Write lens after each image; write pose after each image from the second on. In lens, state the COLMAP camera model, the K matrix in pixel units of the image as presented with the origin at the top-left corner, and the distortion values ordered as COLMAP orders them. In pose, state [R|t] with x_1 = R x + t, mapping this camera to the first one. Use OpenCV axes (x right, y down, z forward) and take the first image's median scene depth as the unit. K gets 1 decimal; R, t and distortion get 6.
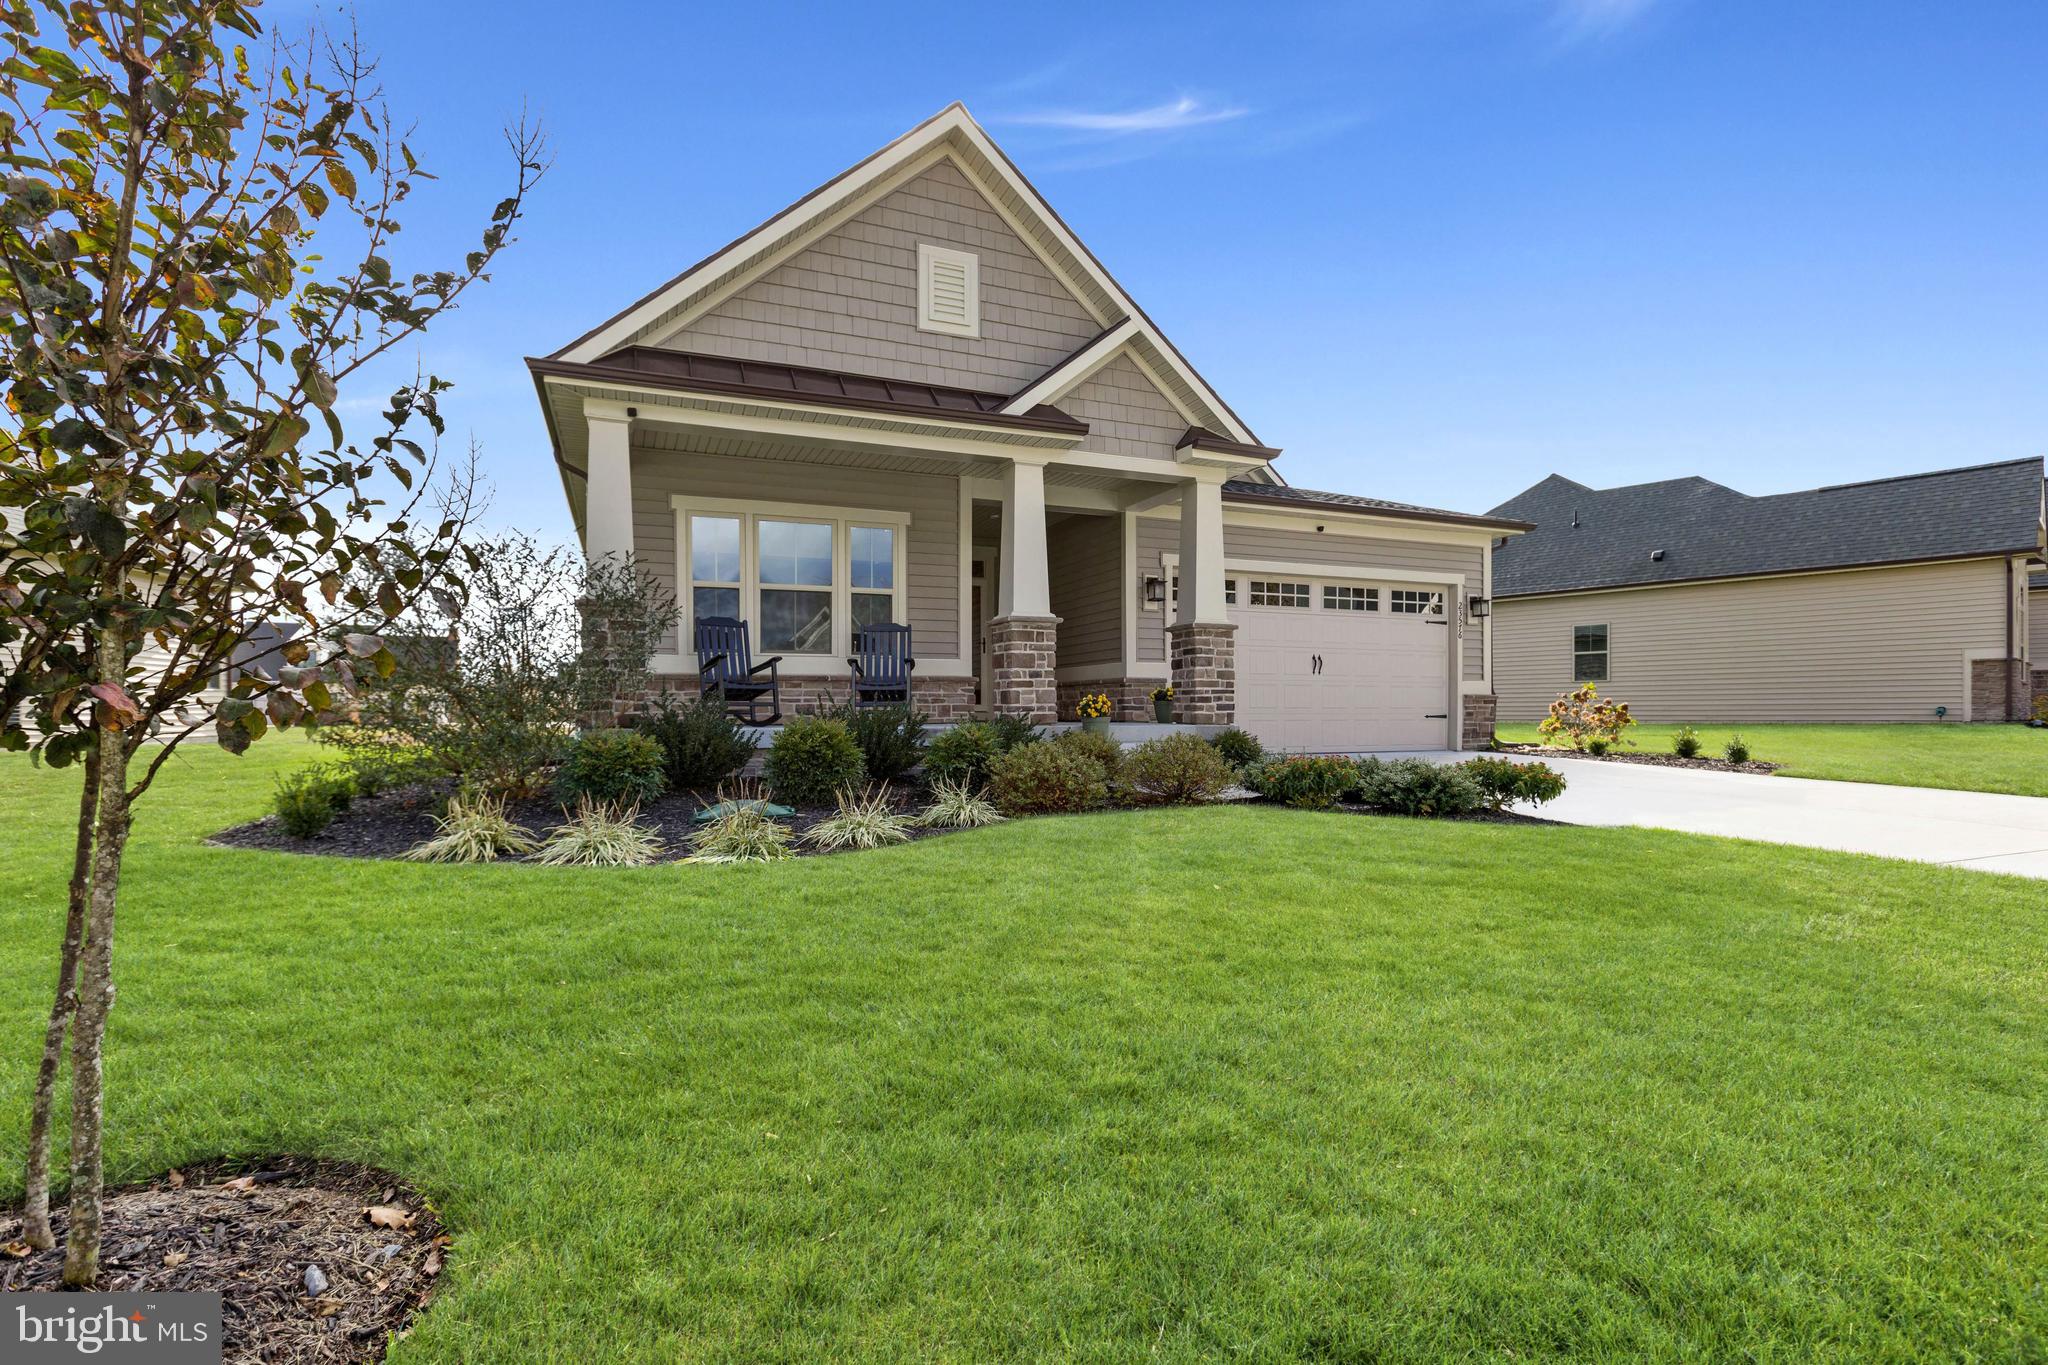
lens RADIAL K [[917.3, 0, 992.0], [0, 917.3, 706.9], [0, 0, 1]] dist [-0.001914, 0.002894]
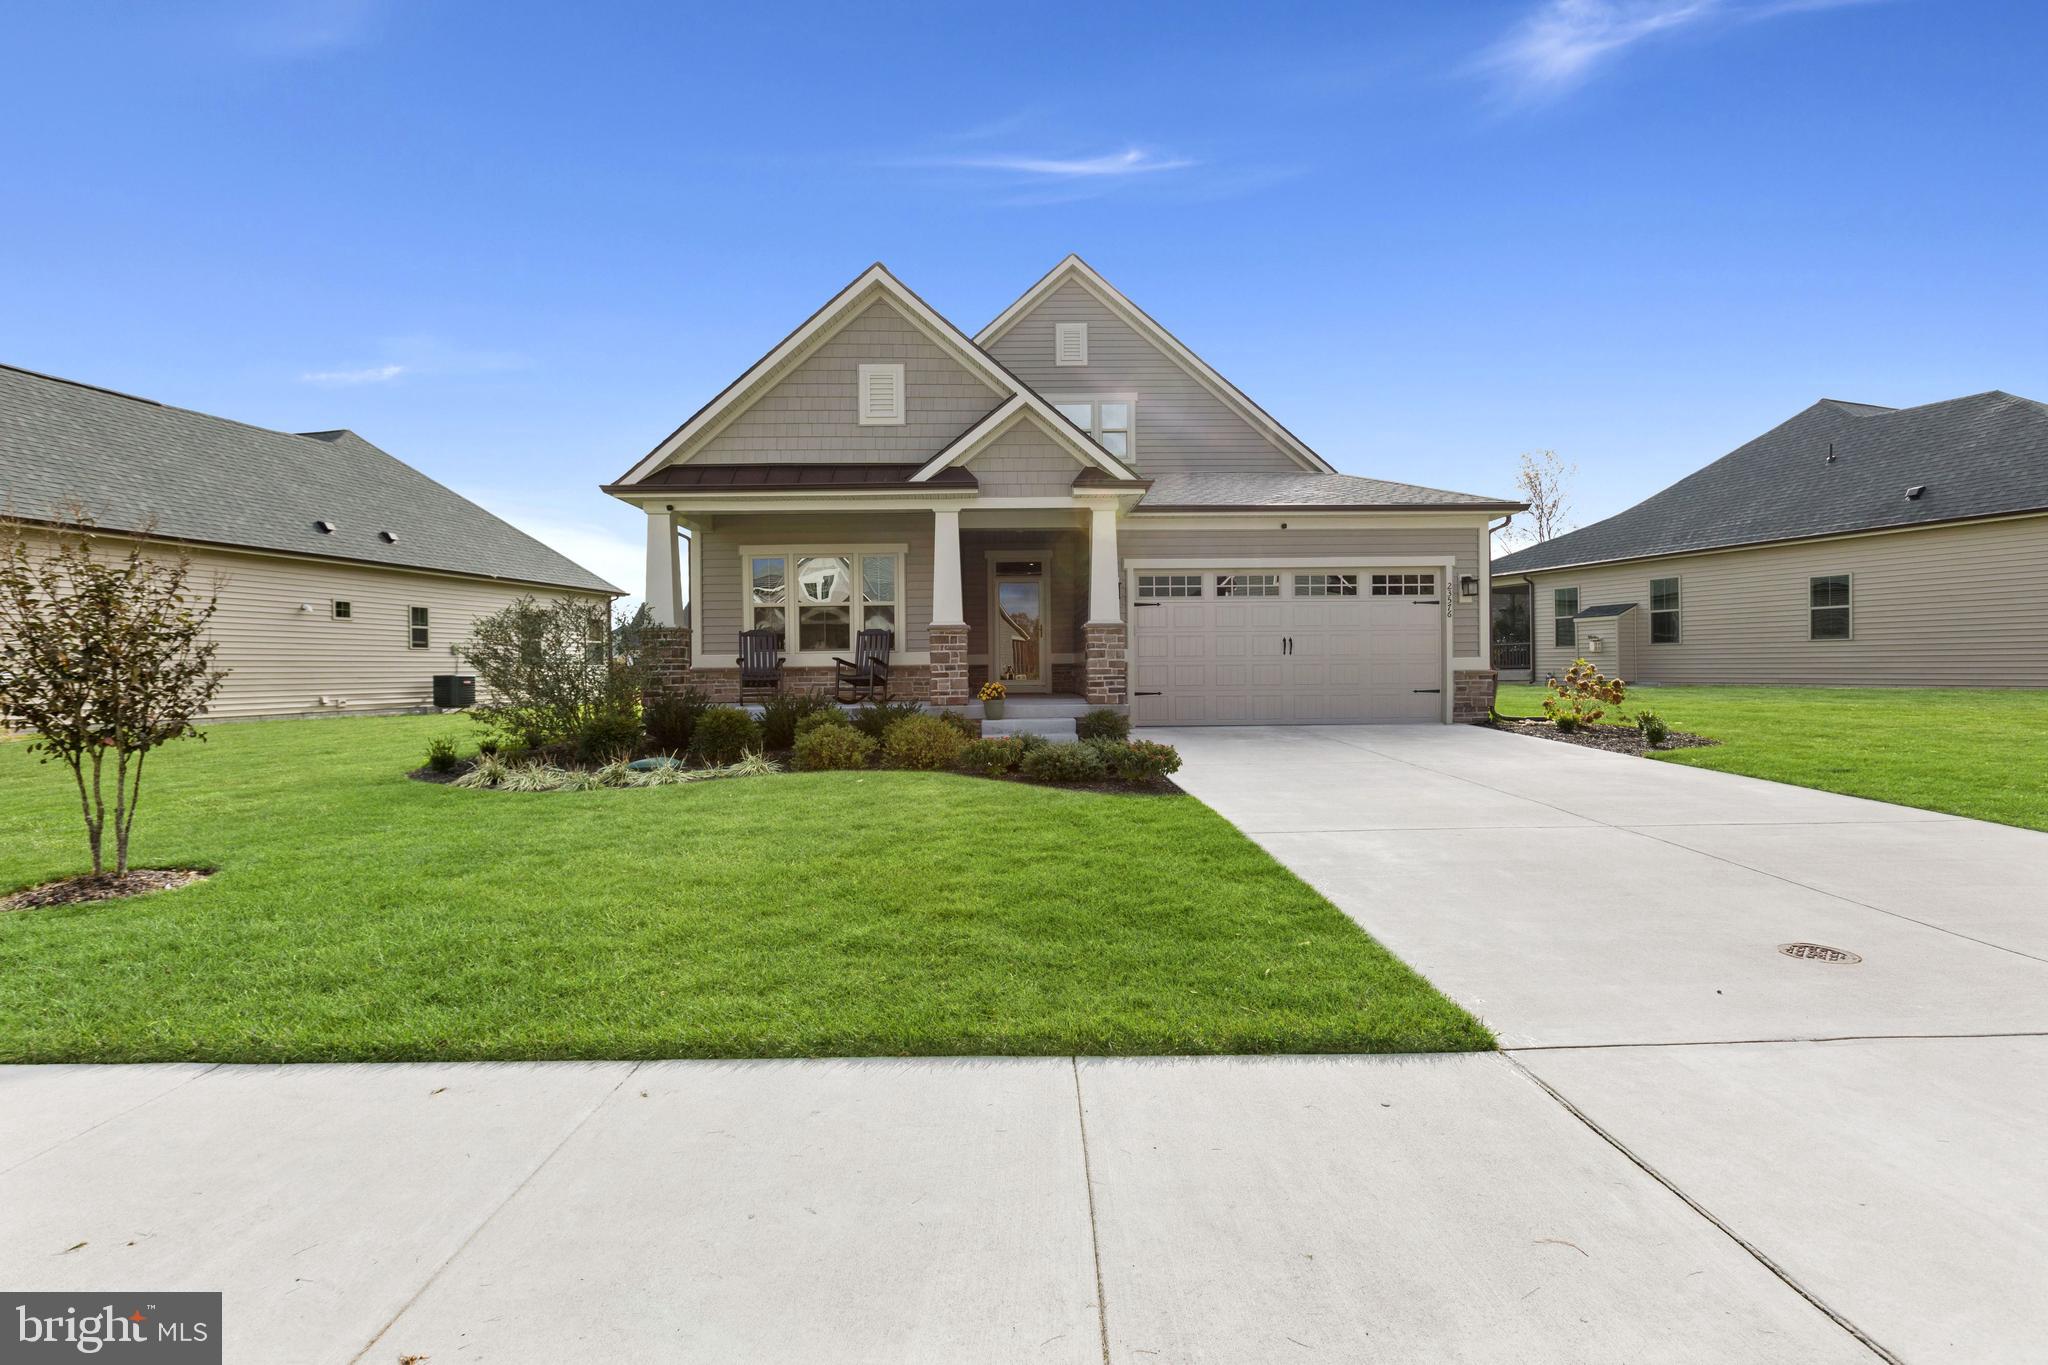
lens RADIAL K [[917.3, 0, 1027.8], [0, 917.3, 656.3], [0, 0, 1]] dist [-0.001914, 0.002894]
pose [[0.936881, -0.012129, -0.349438, 0.588261], [0.011028, 0.999926, -0.005142, -0.041578], [0.349475, 0.000964, 0.936945, -0.208757]]
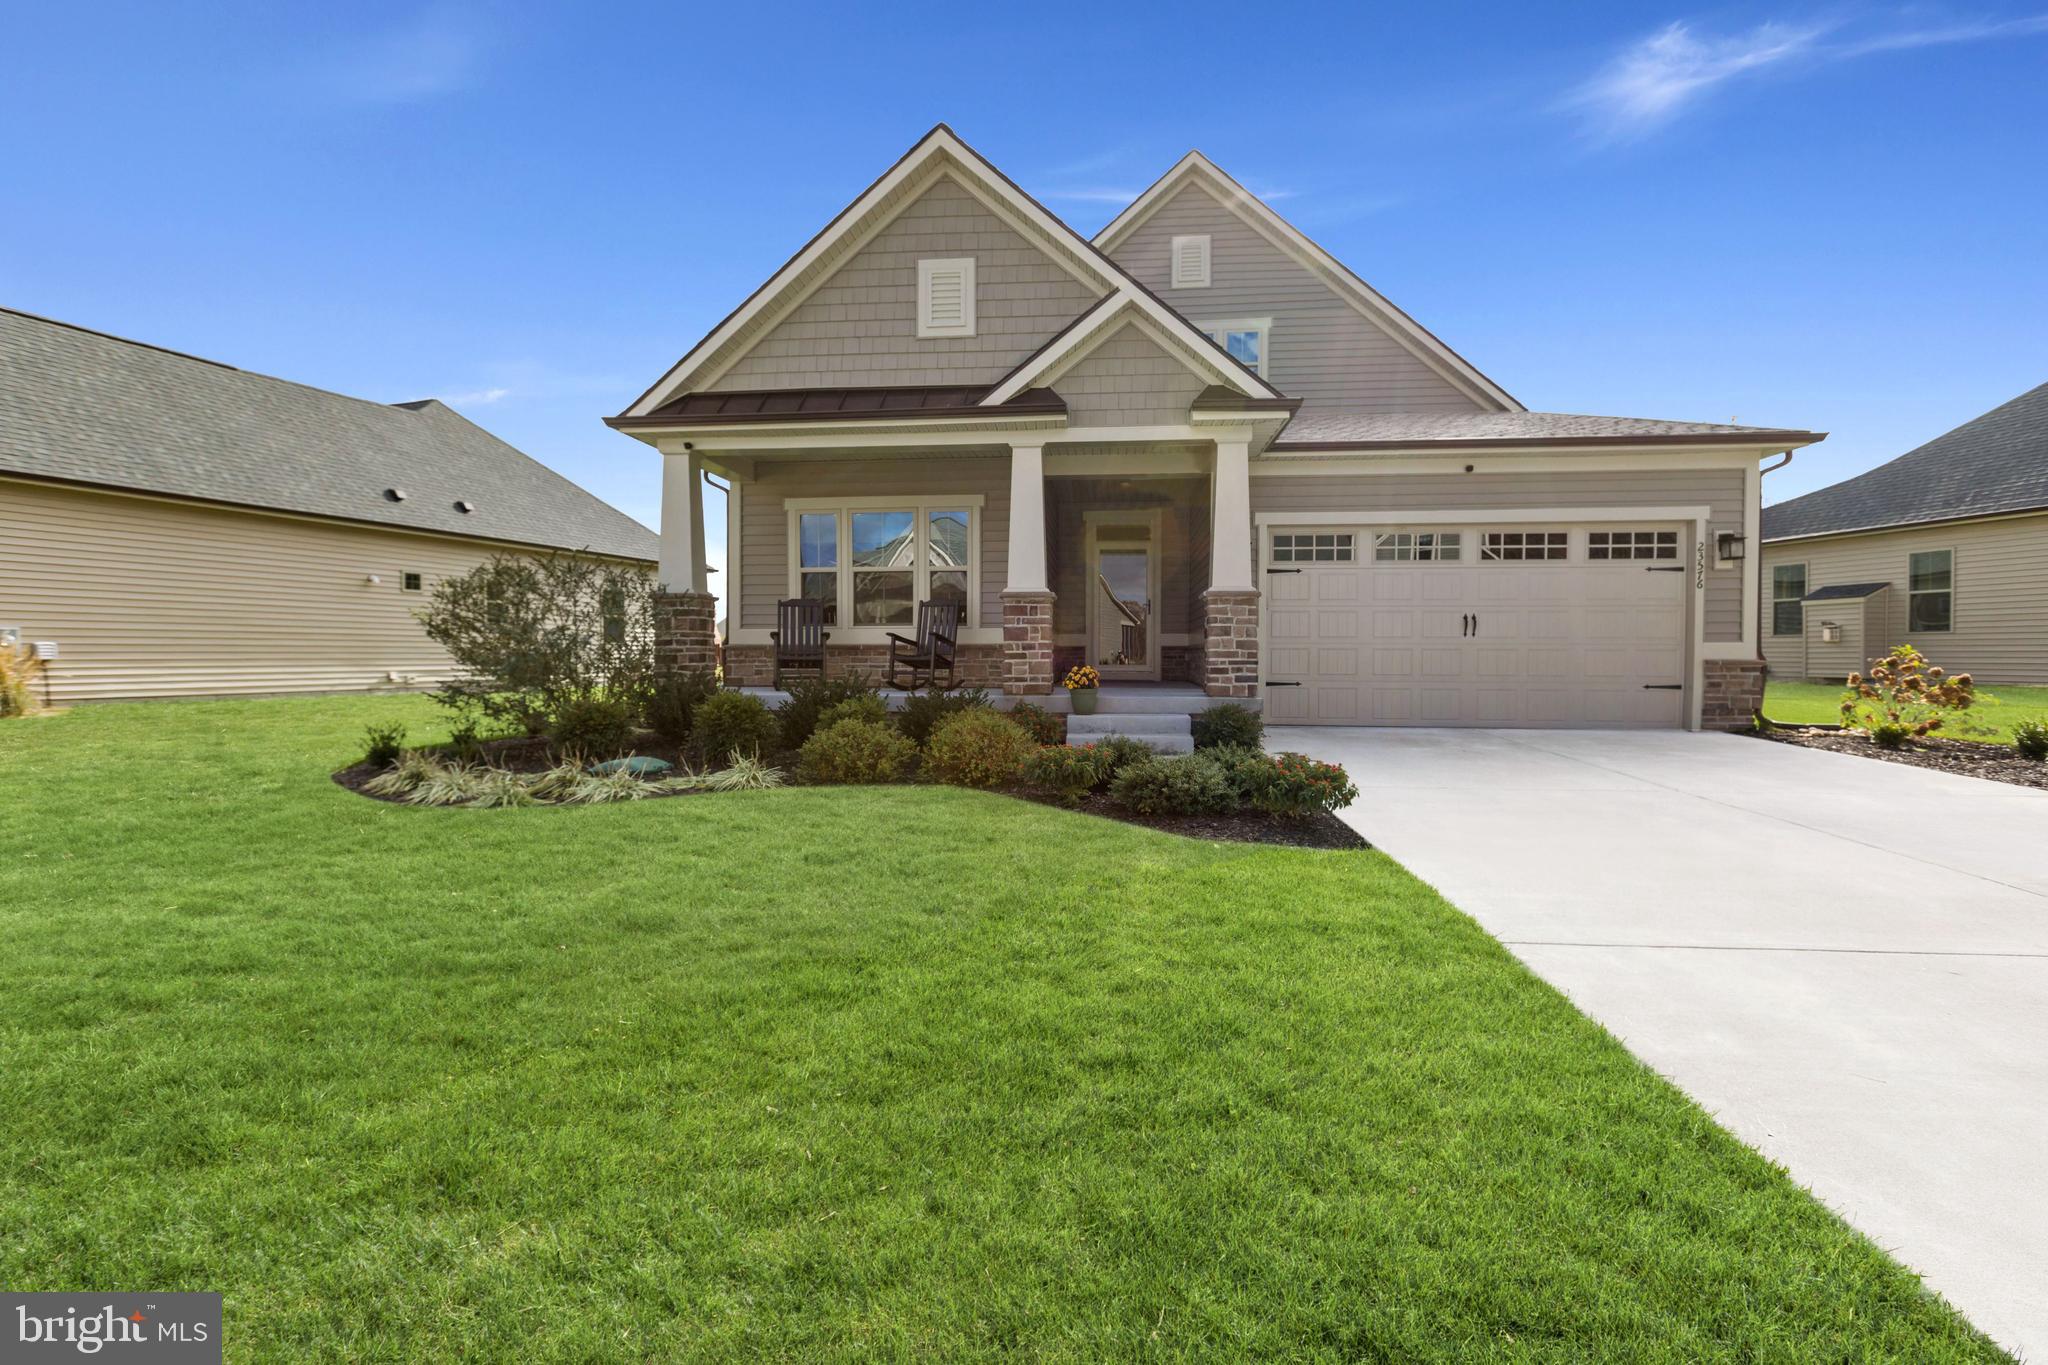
lens RADIAL K [[917.3, 0, 1033.4], [0, 917.3, 660.8], [0, 0, 1]] dist [-0.001914, 0.002894]
pose [[0.890767, 0.007178, -0.454404, 0.499023], [-0.001080, 0.999906, 0.013678, -0.032042], [0.454459, -0.011694, 0.890691, 0.061715]]
